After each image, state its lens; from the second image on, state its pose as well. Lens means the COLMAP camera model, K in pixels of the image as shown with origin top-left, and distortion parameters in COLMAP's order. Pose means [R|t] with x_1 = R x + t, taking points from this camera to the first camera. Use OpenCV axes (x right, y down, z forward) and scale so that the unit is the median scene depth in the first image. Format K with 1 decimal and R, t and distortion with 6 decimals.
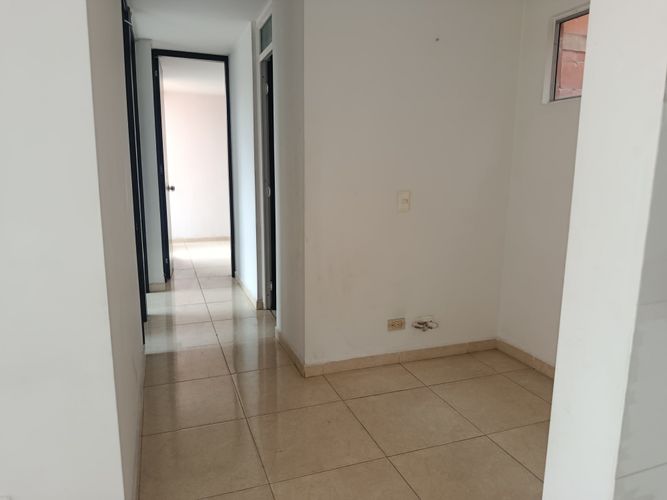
lens RADIAL K [[462.3, 0, 333.5], [0, 462.3, 250.0], [0, 0, 1]] dist [0.068972, -0.100017]
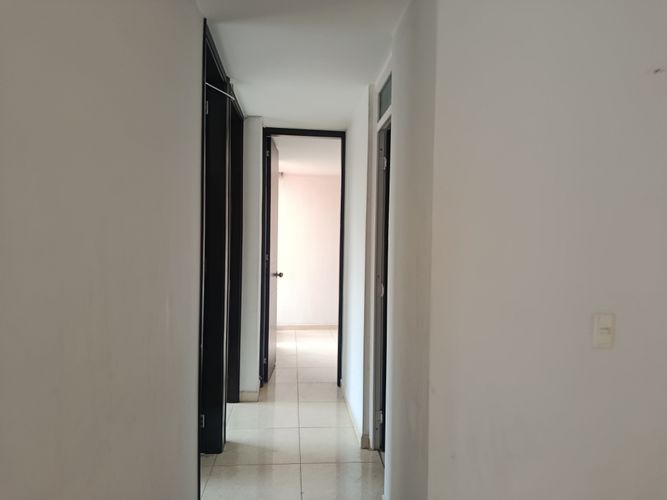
lens RADIAL K [[458.8, 0, 344.6], [0, 458.8, 249.5], [0, 0, 1]] dist [0.071931, 0.000550]
pose [[0.971234, 0.010897, -0.237880, -0.018173], [-0.049152, 0.986614, -0.155487, -0.067892], [0.233001, 0.162706, 0.958769, 0.231317]]
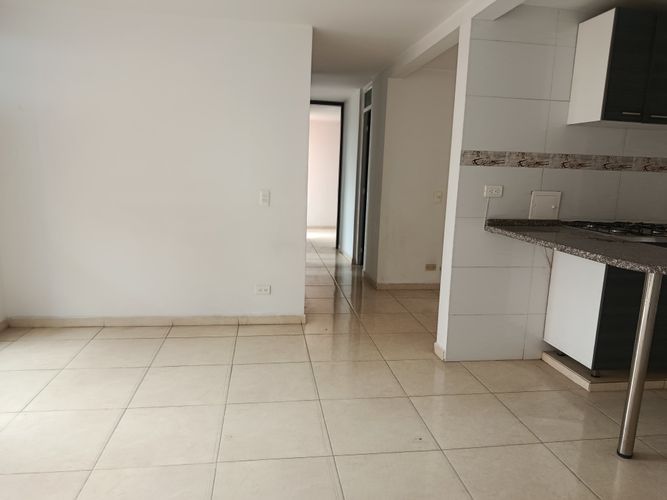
lens RADIAL K [[462.3, 0, 333.5], [0, 462.3, 250.0], [0, 0, 1]] dist [0.068972, -0.100017]
pose [[0.977660, 0.060804, -0.201206, 0.090728], [-0.063450, 0.997962, -0.006717, 0.093992], [0.200388, 0.019334, 0.979526, -0.577121]]
